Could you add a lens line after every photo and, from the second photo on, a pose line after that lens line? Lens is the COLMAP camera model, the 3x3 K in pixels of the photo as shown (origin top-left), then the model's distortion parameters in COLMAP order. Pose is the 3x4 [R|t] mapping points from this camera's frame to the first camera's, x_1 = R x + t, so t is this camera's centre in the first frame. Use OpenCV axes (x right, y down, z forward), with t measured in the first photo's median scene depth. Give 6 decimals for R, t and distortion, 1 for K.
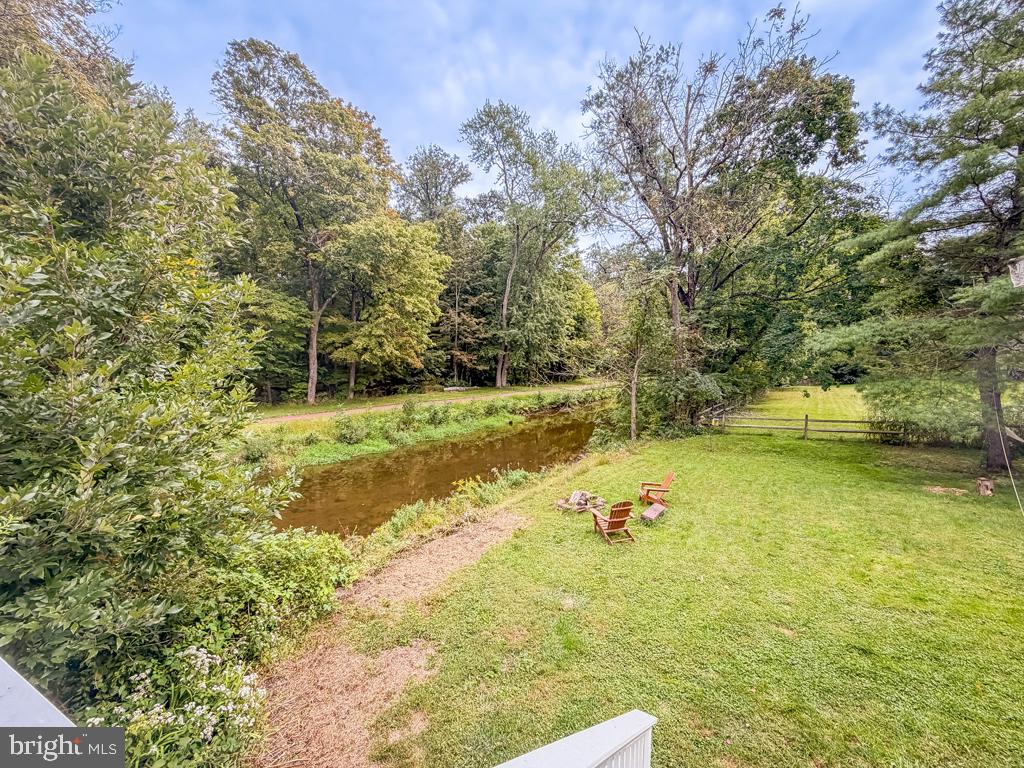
lens RADIAL K [[410.6, 0, 510.5], [0, 410.6, 382.6], [0, 0, 1]] dist [0.001067, 0.000016]
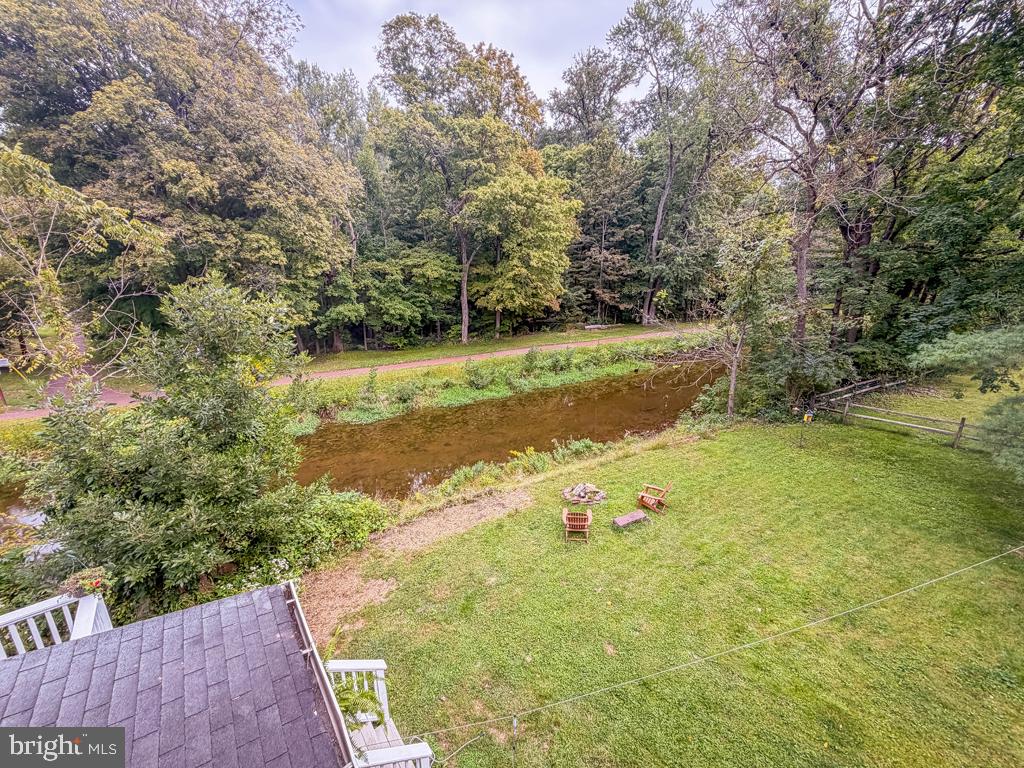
lens RADIAL K [[410.6, 0, 510.5], [0, 410.6, 382.6], [0, 0, 1]] dist [0.001067, 0.000016]
pose [[0.908081, 0.083777, -0.410330, 0.138140], [0.003280, 0.978334, 0.207007, -0.084121], [0.418782, -0.189325, 0.888132, -0.025728]]
